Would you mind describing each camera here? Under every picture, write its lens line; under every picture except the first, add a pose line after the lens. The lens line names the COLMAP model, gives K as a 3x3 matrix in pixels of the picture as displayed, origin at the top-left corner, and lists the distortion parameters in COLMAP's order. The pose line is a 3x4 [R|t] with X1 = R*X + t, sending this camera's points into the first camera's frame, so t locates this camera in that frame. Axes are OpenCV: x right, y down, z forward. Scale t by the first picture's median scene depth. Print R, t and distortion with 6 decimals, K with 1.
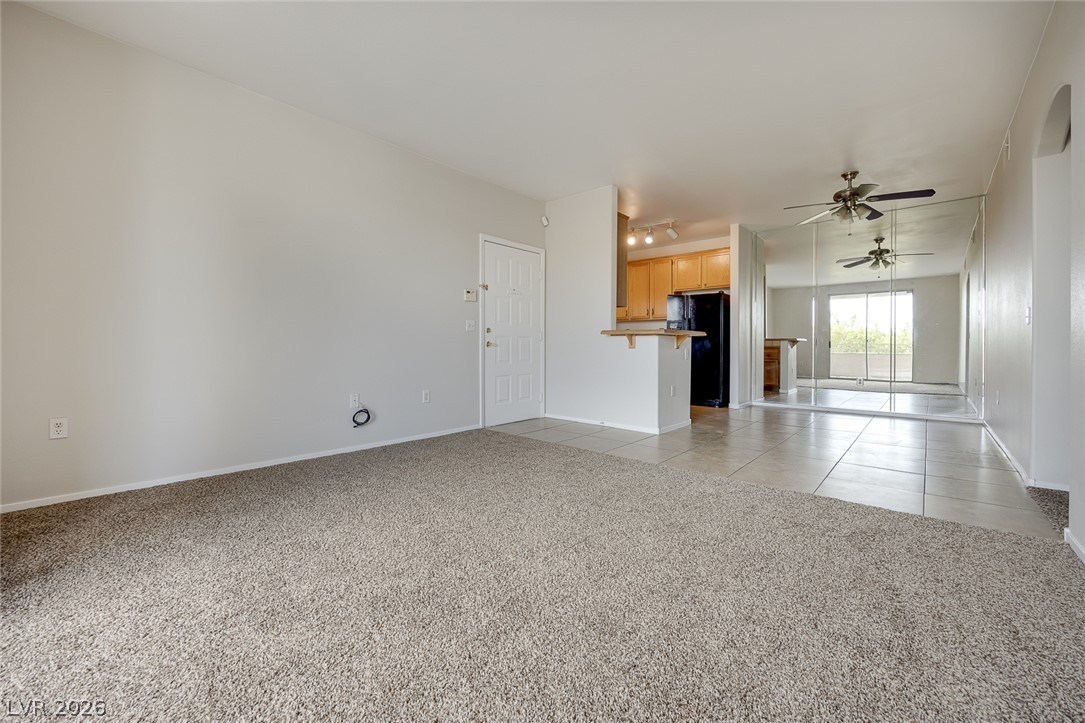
lens RADIAL K [[437.7, 0, 548.8], [0, 437.7, 345.3], [0, 0, 1]] dist [-0.002950, 0.000319]
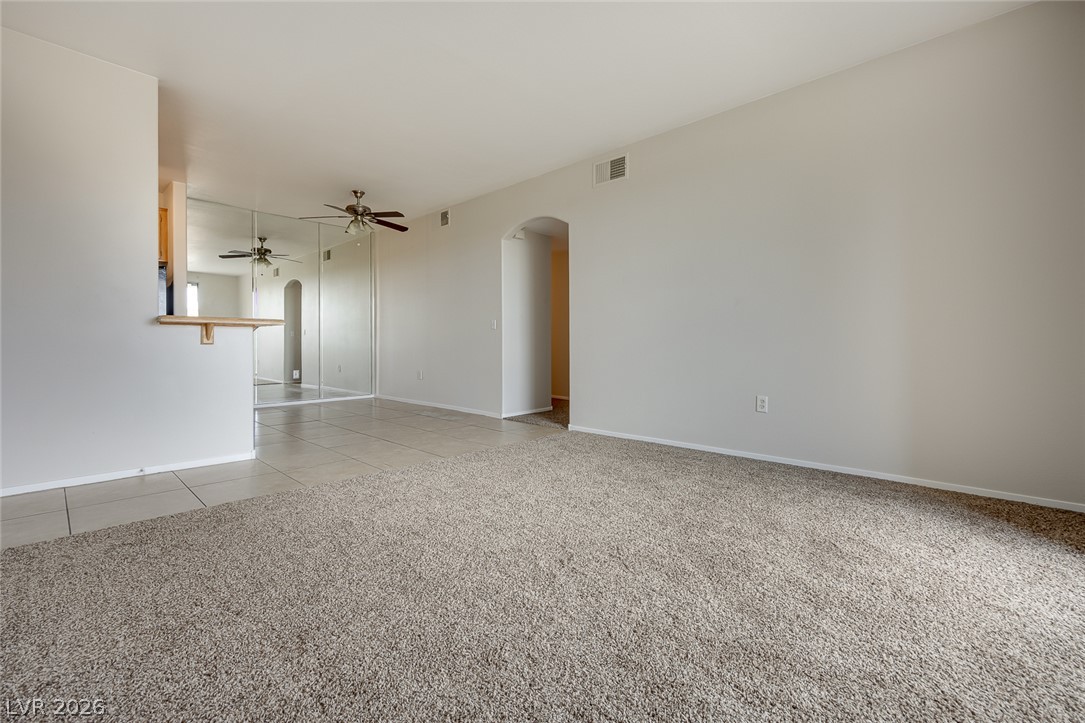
lens RADIAL K [[470.3, 0, 547.4], [0, 470.3, 339.5], [0, 0, 1]] dist [-0.001267, -0.000125]
pose [[0.027266, 0.005803, 0.999611, -0.416003], [-0.005363, 0.999970, -0.005659, 0.000213], [-0.999614, -0.005207, 0.027296, 0.360204]]
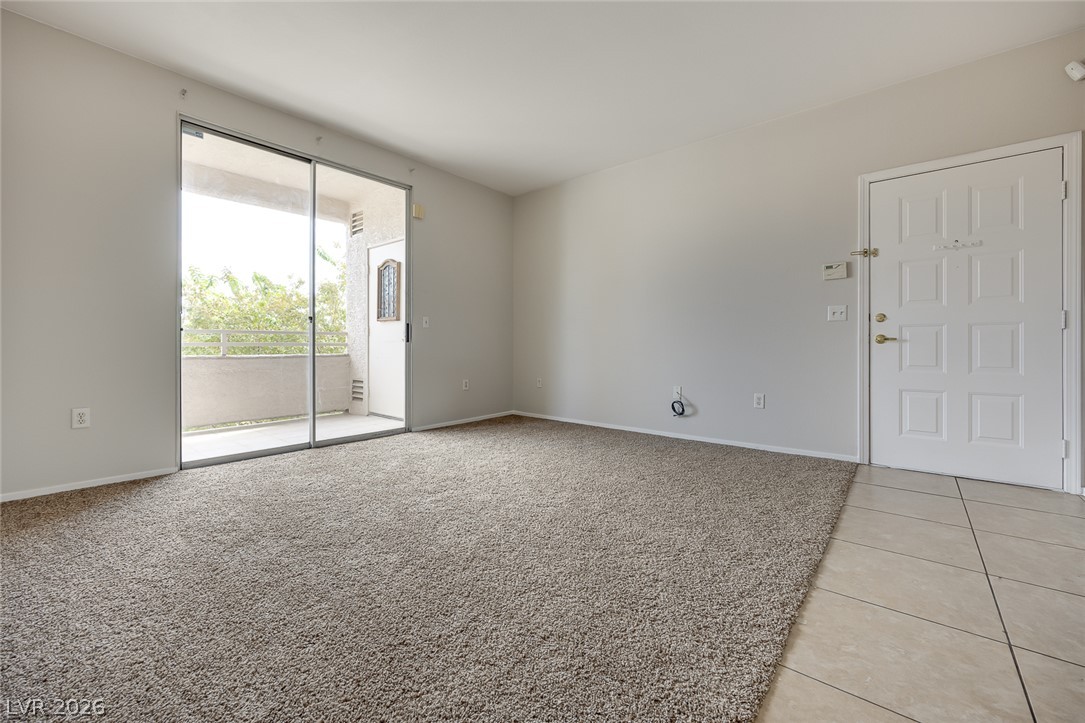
lens RADIAL K [[437.7, 0, 549.6], [0, 437.7, 344.4], [0, 0, 1]] dist [-0.002950, 0.000319]
pose [[0.035802, -0.001353, -0.999358, 0.400543], [0.007405, 0.999972, -0.001089, 0.002314], [0.999331, -0.007361, 0.035811, 0.394065]]
